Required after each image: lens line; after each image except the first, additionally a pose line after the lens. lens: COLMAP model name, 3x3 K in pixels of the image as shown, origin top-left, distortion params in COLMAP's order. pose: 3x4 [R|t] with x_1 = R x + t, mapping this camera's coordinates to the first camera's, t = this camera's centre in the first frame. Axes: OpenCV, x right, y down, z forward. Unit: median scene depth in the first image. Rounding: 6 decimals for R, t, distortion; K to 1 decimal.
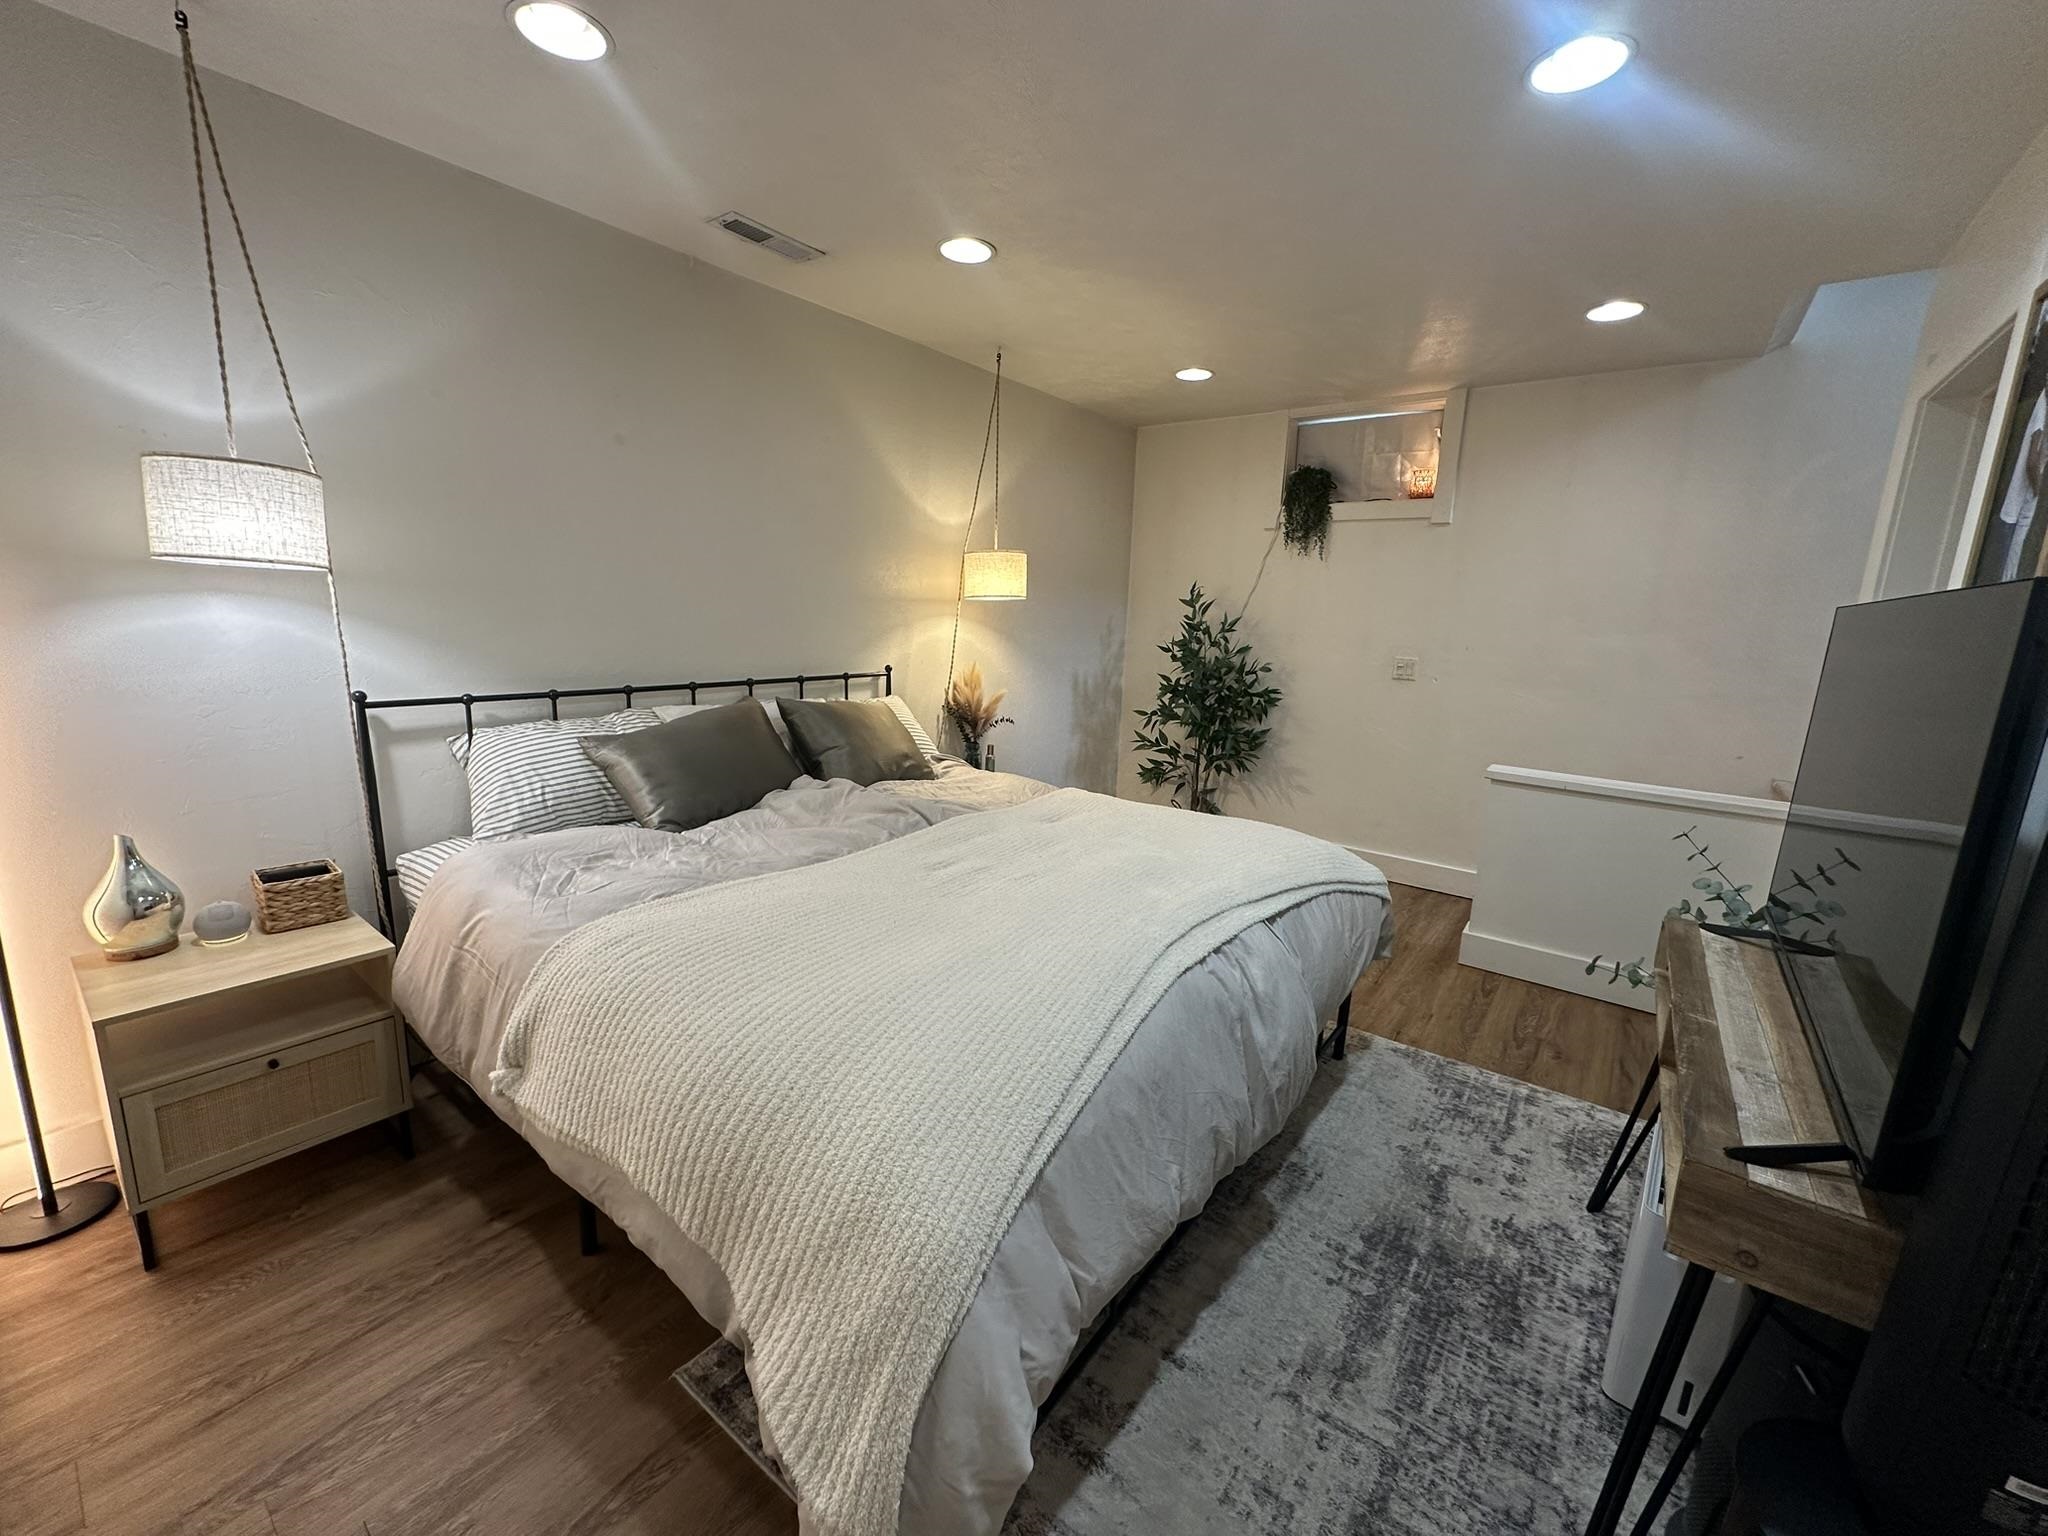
lens RADIAL K [[812.0, 0, 1017.8], [0, 812.0, 764.4], [0, 0, 1]] dist [-0.002629, 0.000768]
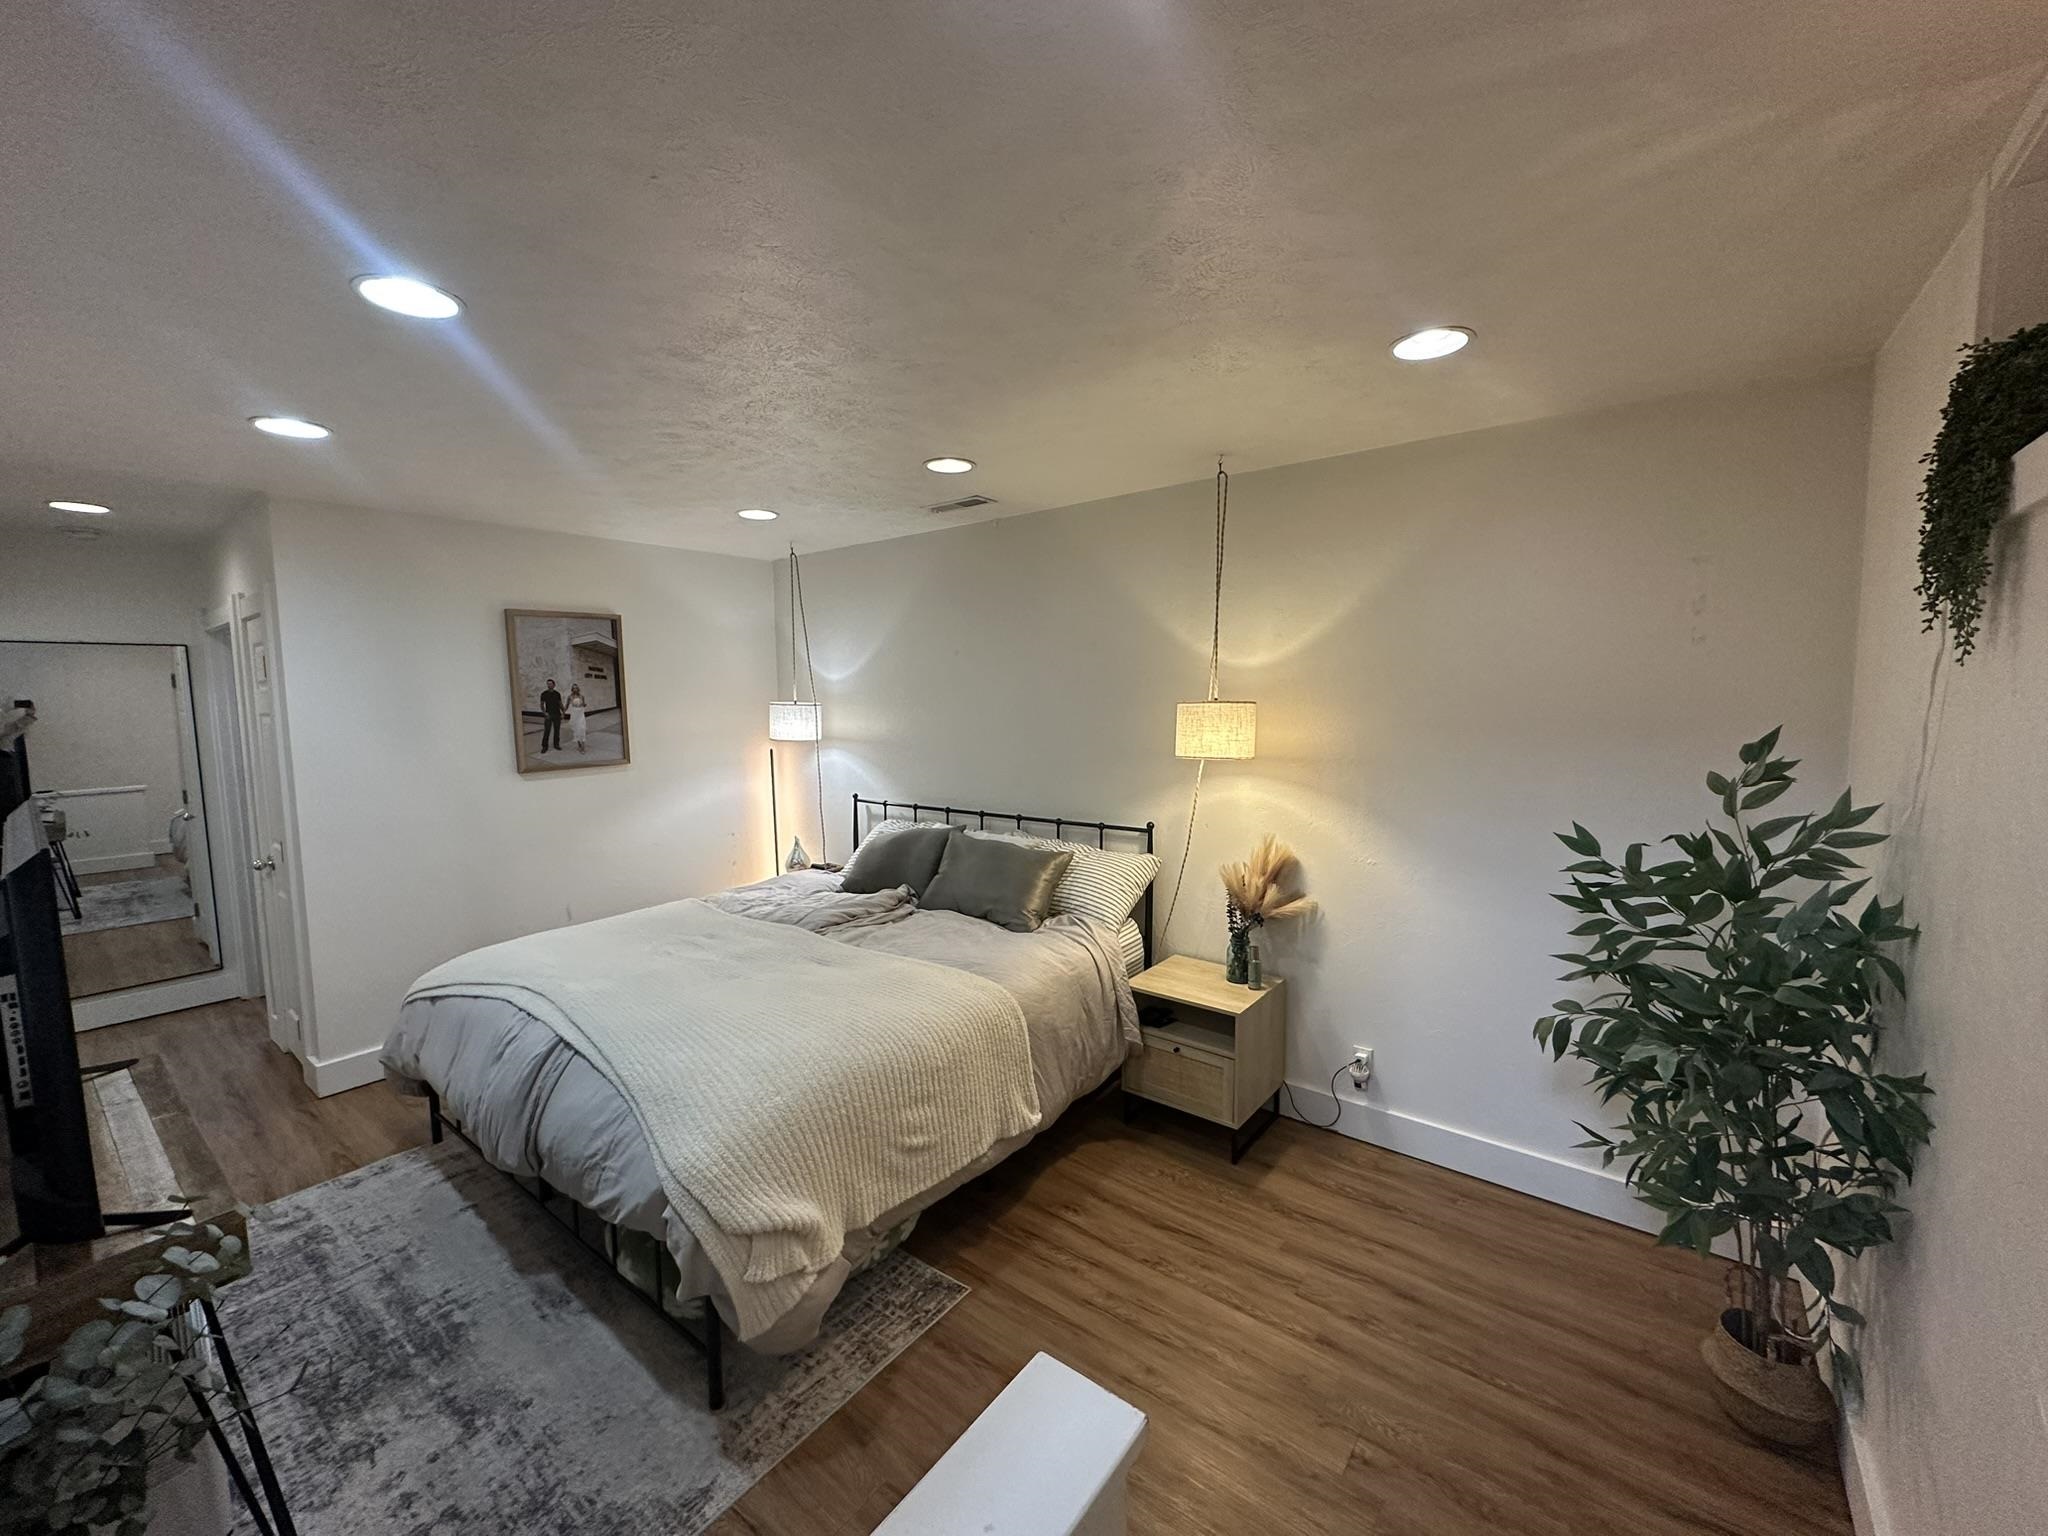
lens RADIAL K [[812.0, 0, 1018.3], [0, 812.0, 771.6], [0, 0, 1]] dist [-0.002629, 0.000768]
pose [[-0.012136, 0.054710, -0.998429, 1.521739], [-0.181425, 0.981809, 0.056005, -0.398428], [0.983330, 0.181820, -0.001989, 1.633905]]
